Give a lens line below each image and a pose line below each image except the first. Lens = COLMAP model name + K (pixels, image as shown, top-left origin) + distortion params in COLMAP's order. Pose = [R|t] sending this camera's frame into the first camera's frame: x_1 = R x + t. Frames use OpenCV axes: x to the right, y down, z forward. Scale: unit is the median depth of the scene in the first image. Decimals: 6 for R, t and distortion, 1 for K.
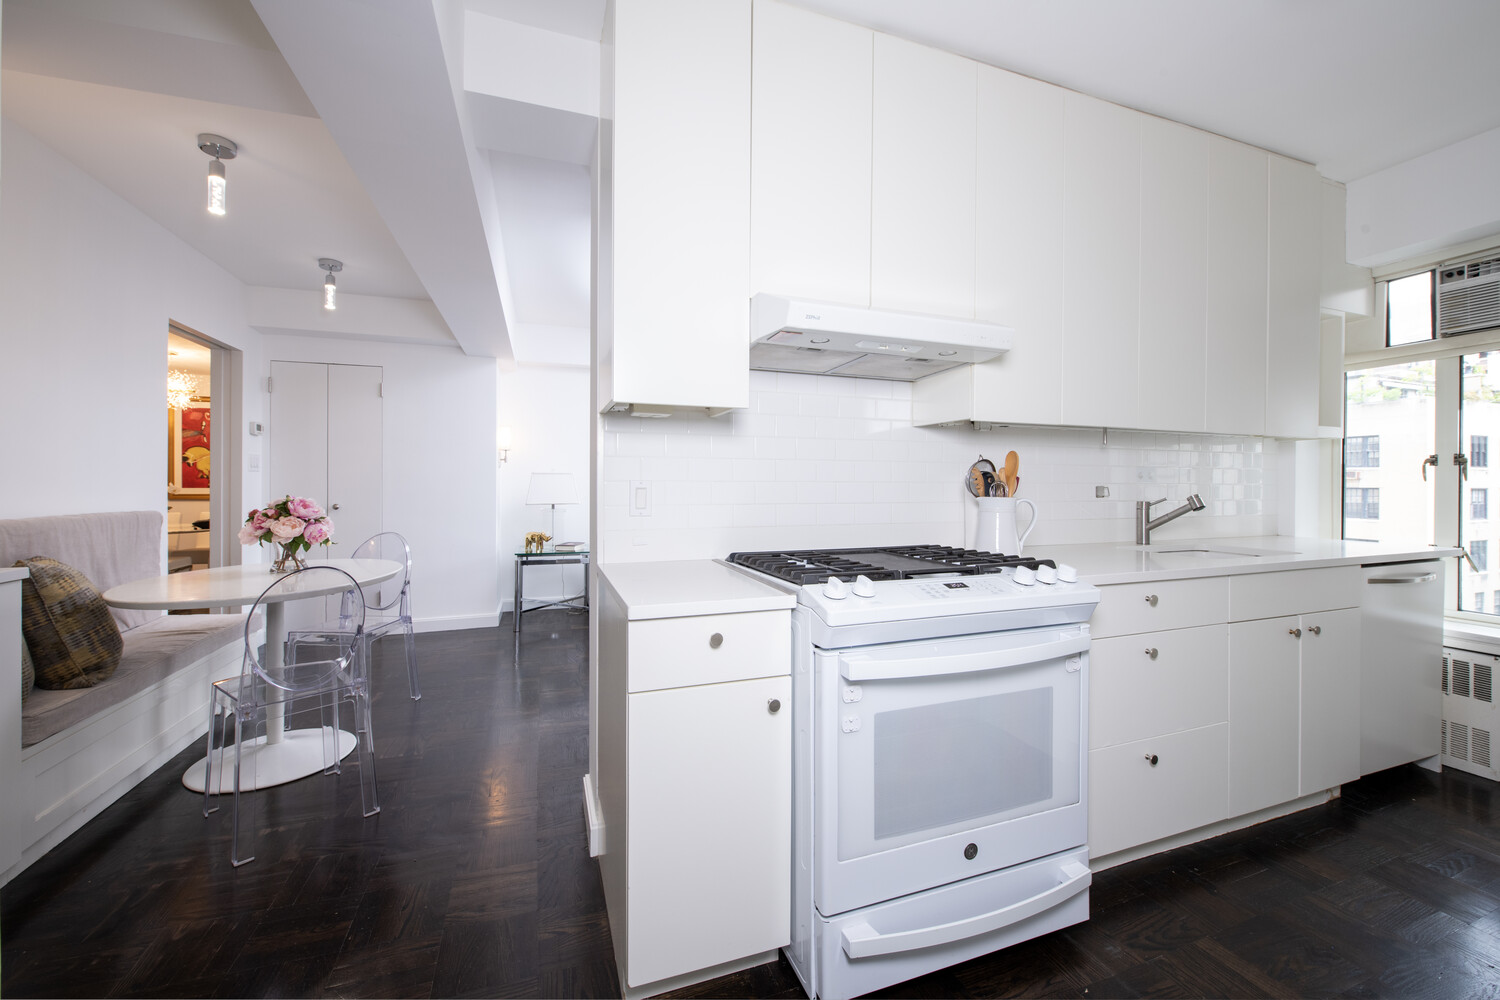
lens RADIAL K [[573.0, 0, 748.6], [0, 573.0, 507.8], [0, 0, 1]] dist [-0.031534, 0.000155]
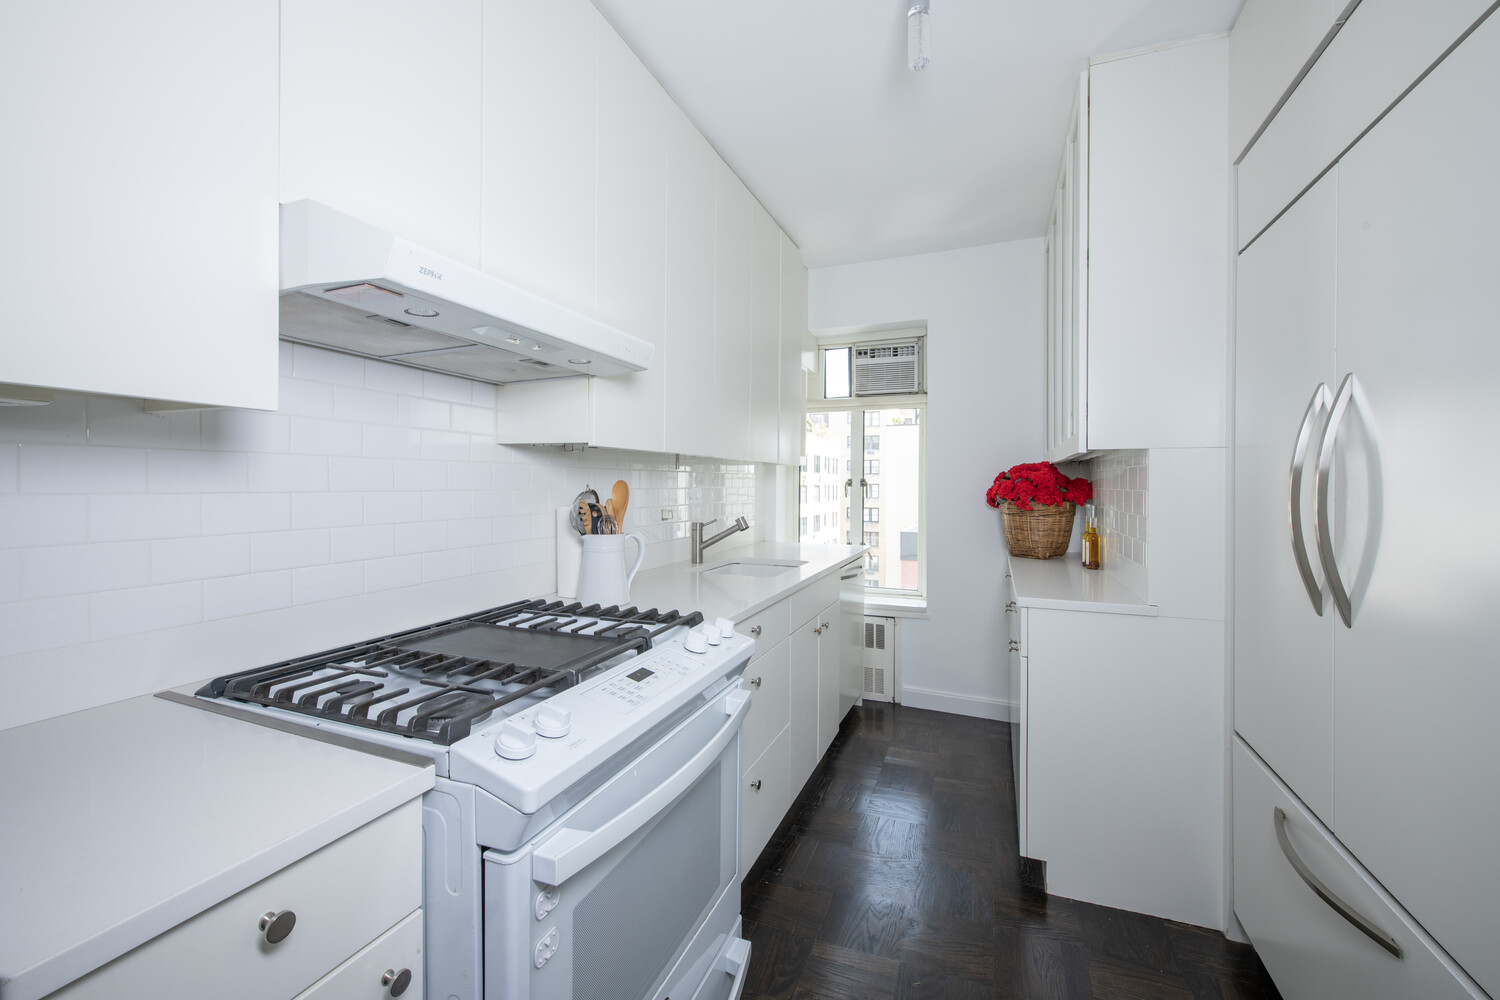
lens RADIAL K [[594.5, 0, 750.0], [0, 594.5, 500.0], [0, 0, 1]] dist [-0.018930, 0.000002]
pose [[0.658676, -0.014575, 0.752286, -0.086171], [0.024258, 0.999704, -0.001871, -0.059110], [-0.752036, 0.019482, 0.658835, 0.232150]]
